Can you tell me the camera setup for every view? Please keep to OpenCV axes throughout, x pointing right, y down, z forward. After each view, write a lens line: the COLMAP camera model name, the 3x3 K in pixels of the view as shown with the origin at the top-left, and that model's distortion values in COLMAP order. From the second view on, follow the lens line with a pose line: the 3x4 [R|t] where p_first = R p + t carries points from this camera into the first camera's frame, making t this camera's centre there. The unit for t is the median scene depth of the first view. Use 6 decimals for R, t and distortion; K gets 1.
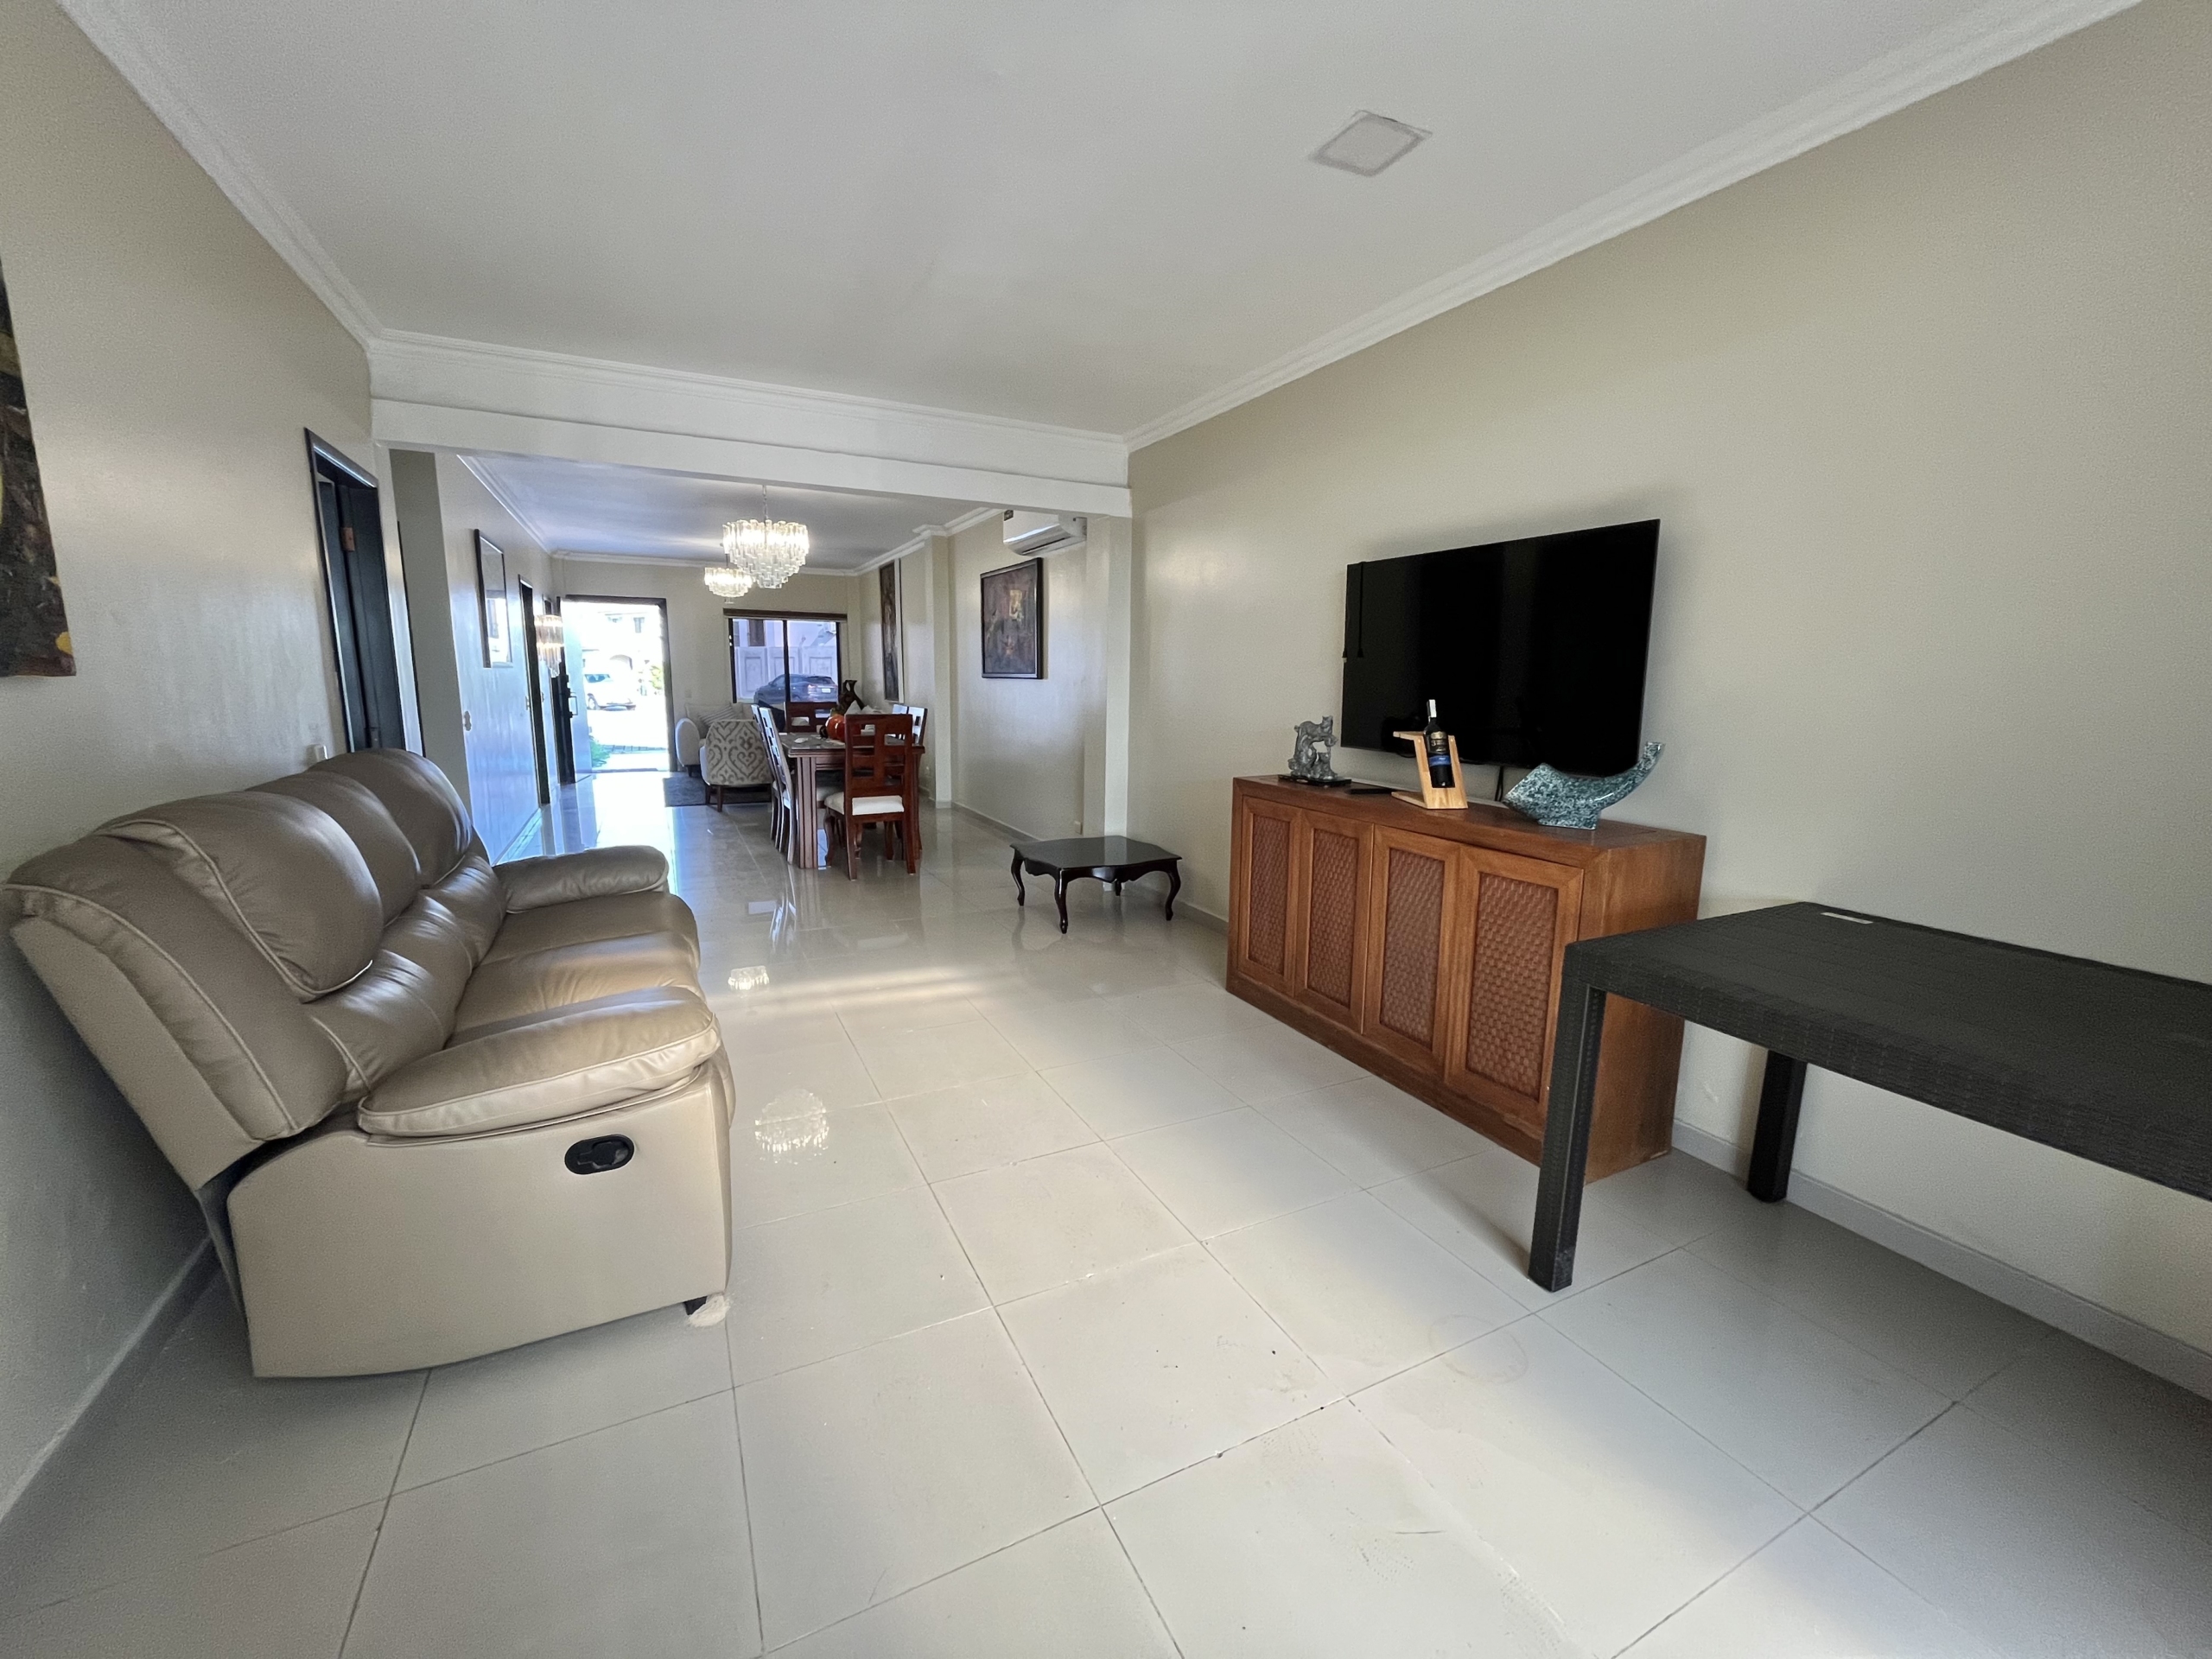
lens RADIAL K [[888.8, 0, 1106.0], [0, 888.8, 829.5], [0, 0, 1]] dist [0.001398, -0.000127]
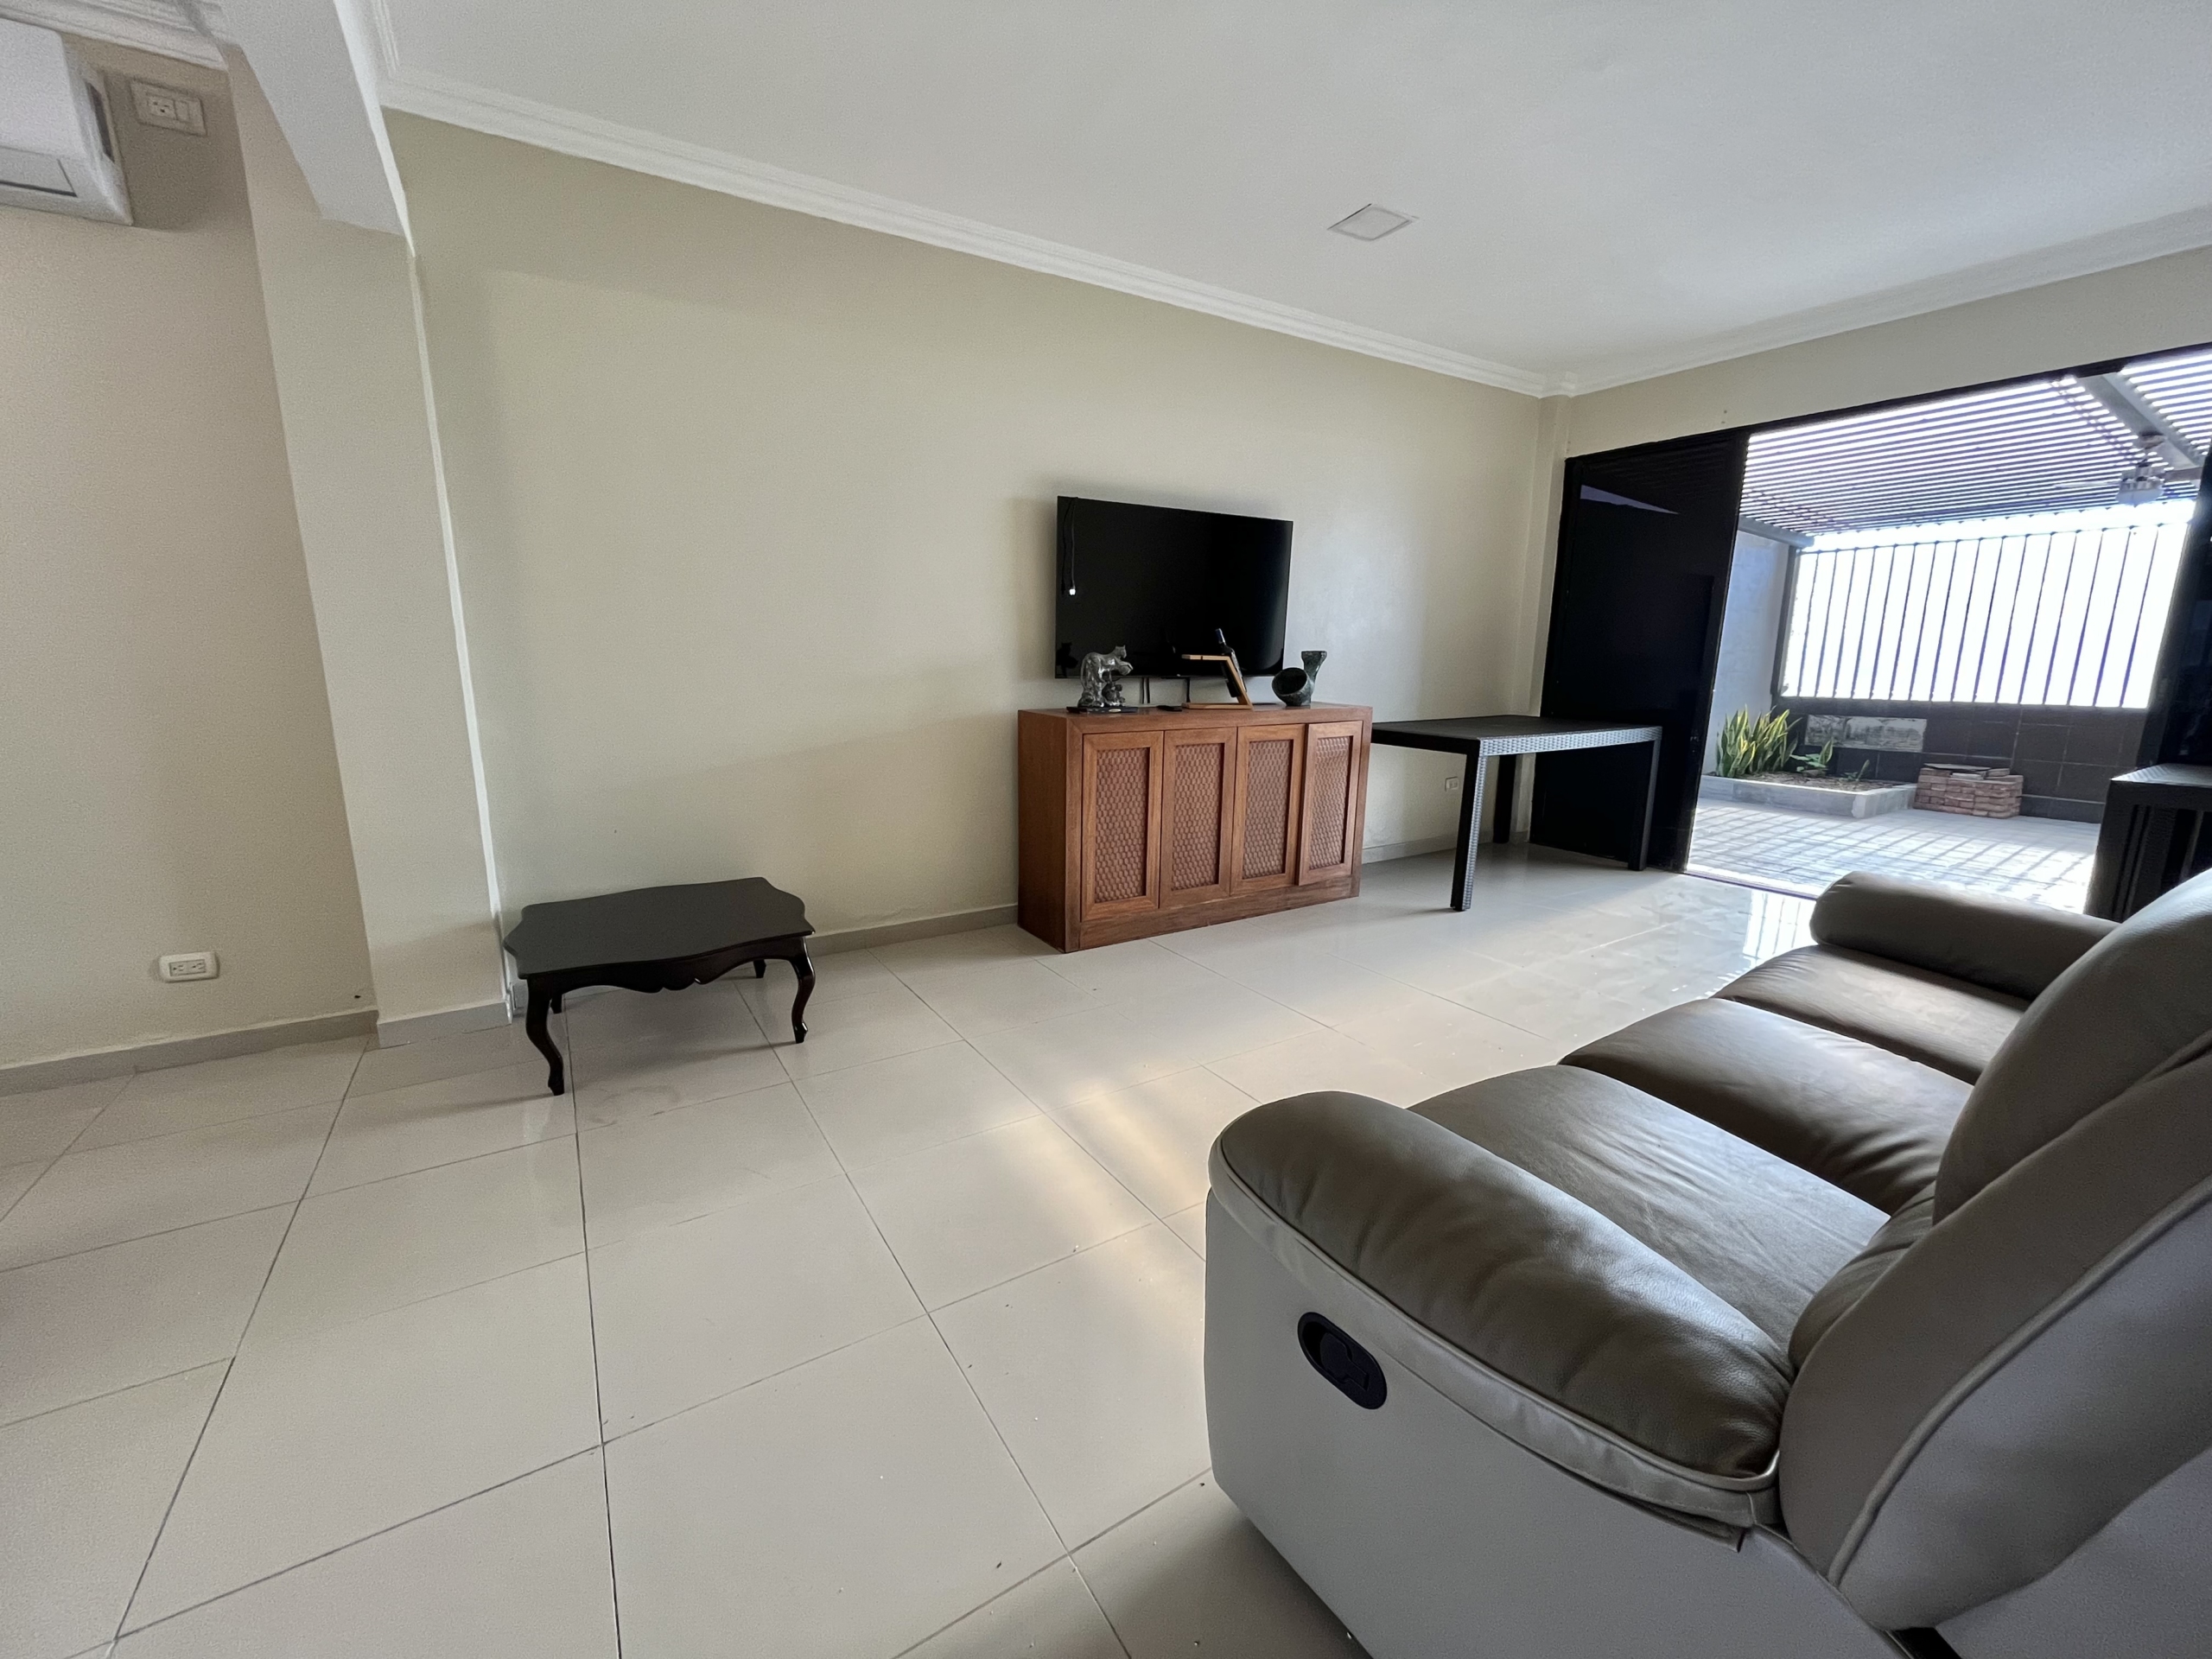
lens RADIAL K [[888.8, 0, 1106.0], [0, 888.8, 829.5], [0, 0, 1]] dist [0.001398, -0.000127]
pose [[-0.092066, -0.210545, 0.973239, -0.830100], [0.159664, 0.961623, 0.223135, -0.156643], [-0.982869, 0.175935, -0.054917, 1.120232]]
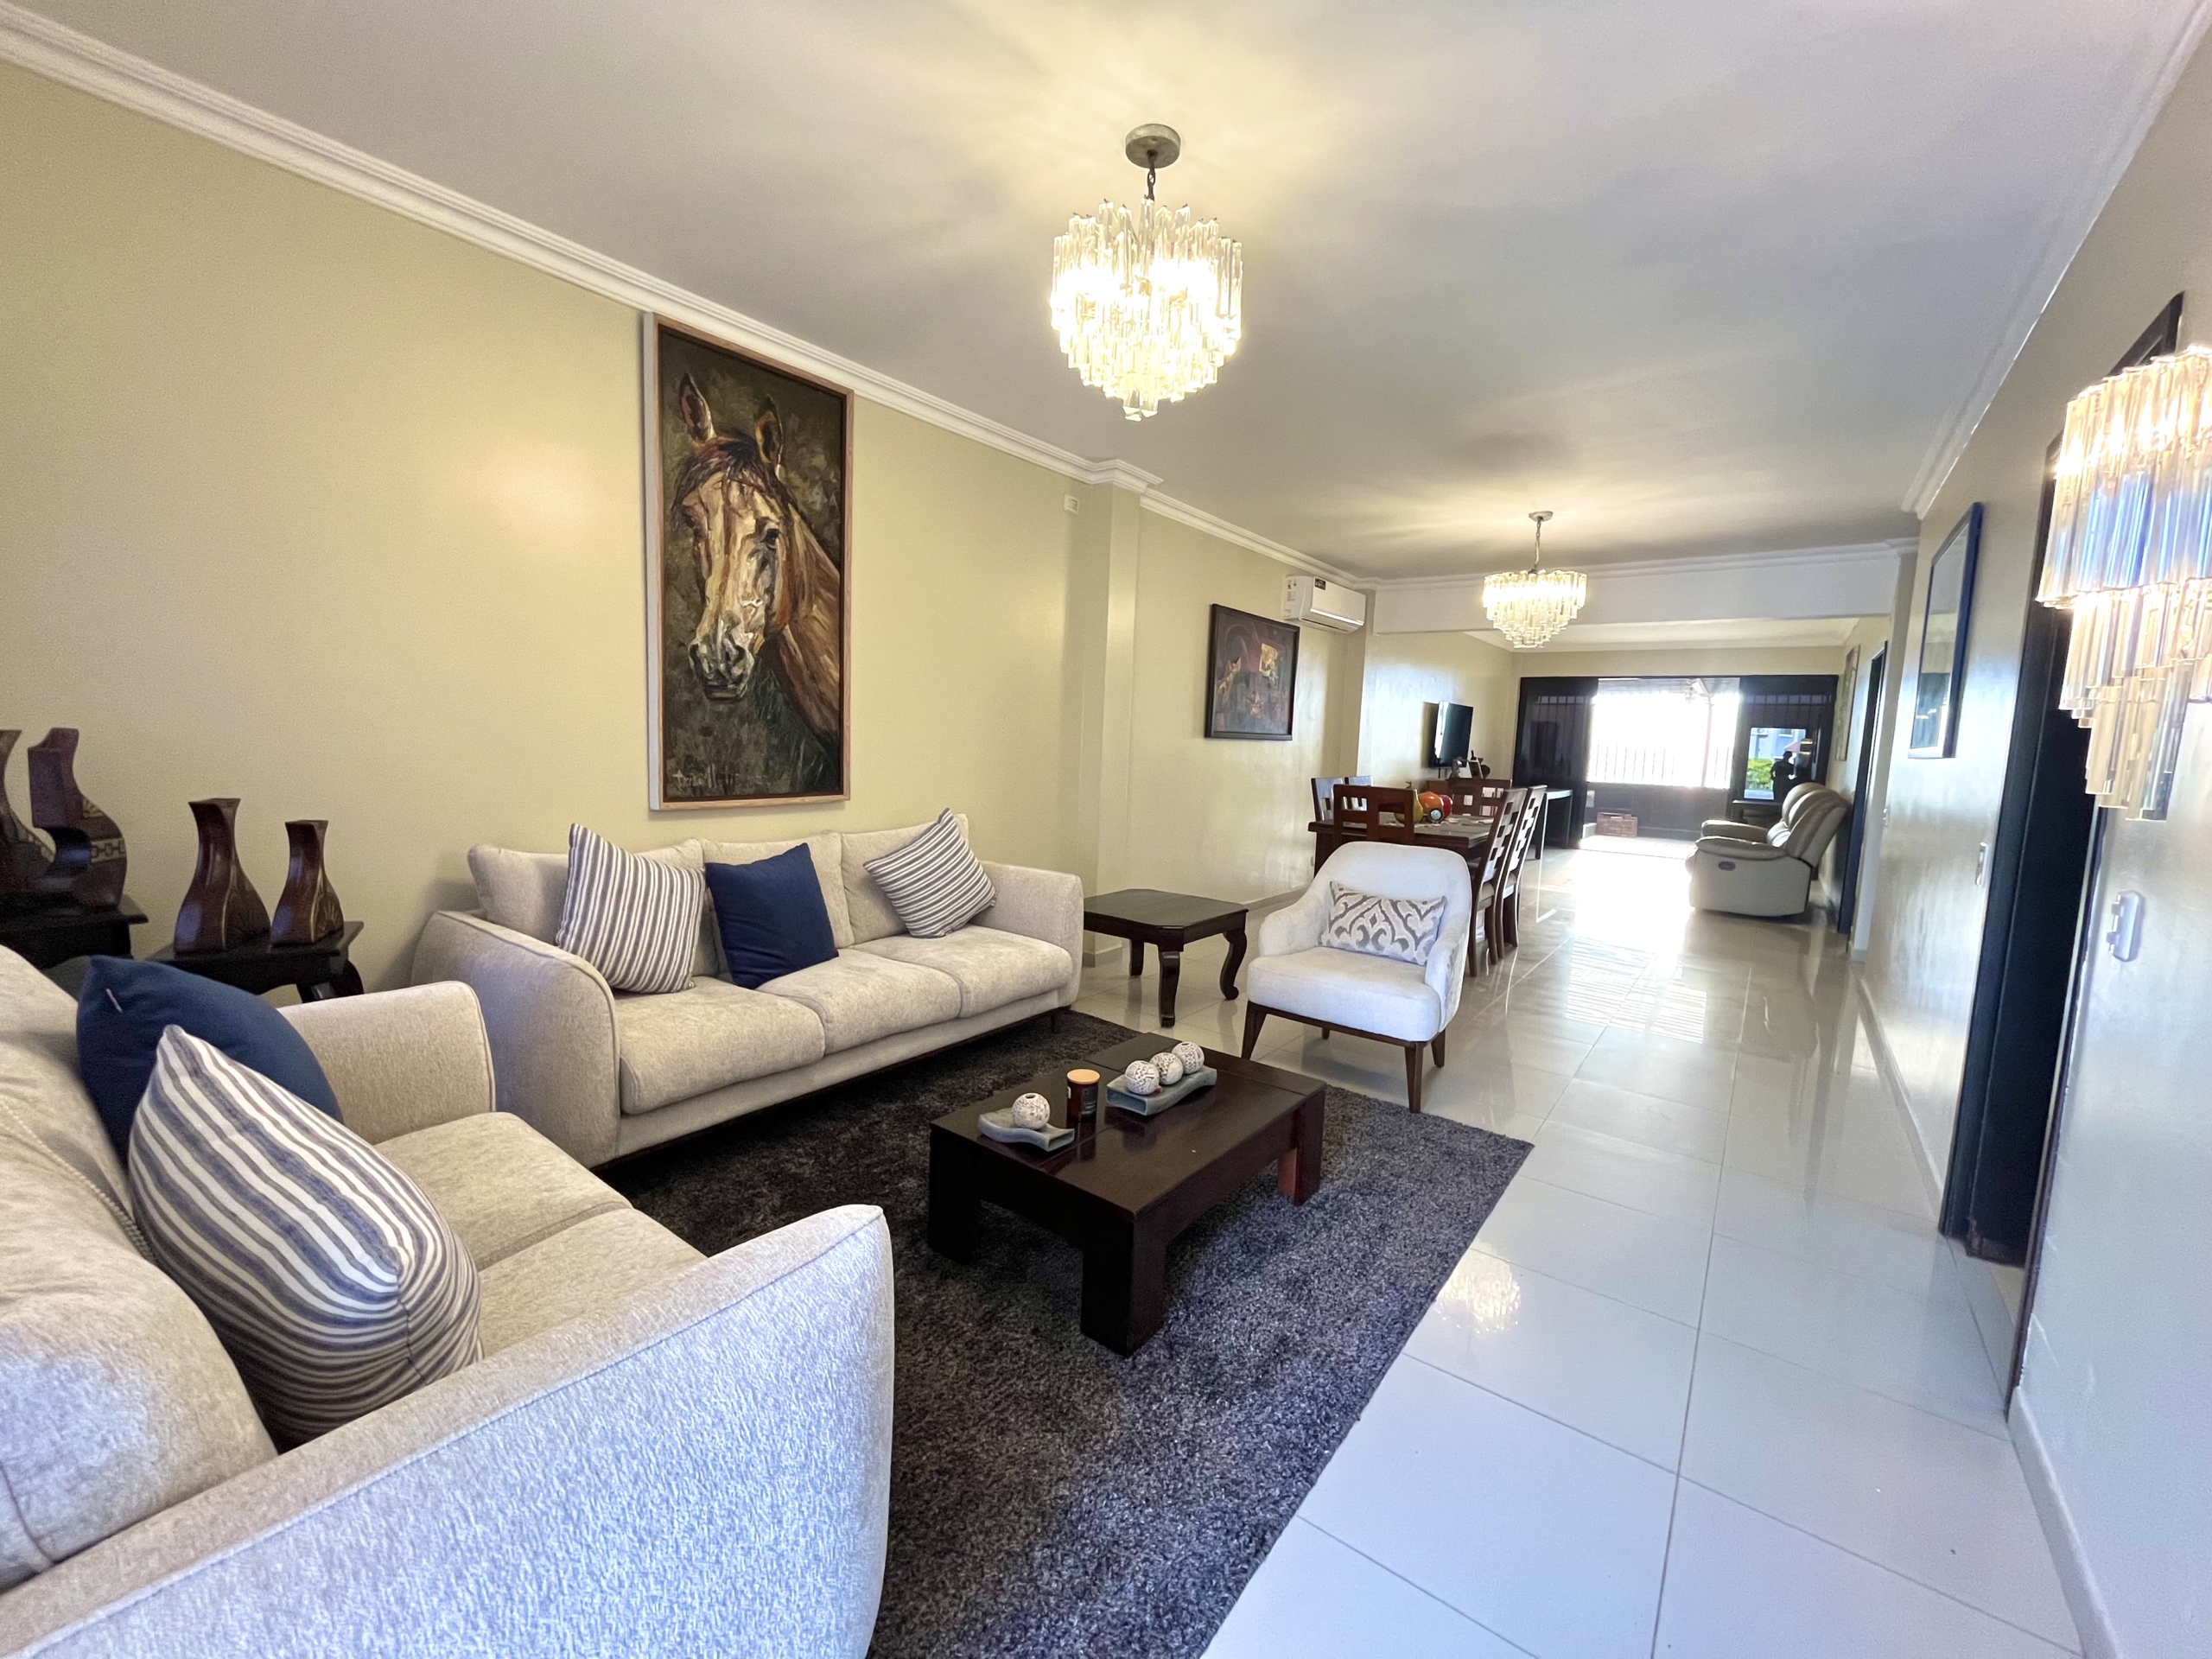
lens RADIAL K [[888.8, 0, 1106.0], [0, 888.8, 829.5], [0, 0, 1]] dist [0.001398, -0.000127]
pose [[-0.444468, -0.124002, 0.887171, -1.812286], [0.106094, 0.976115, 0.189587, -0.562031], [-0.889490, 0.178388, -0.420696, 3.267138]]
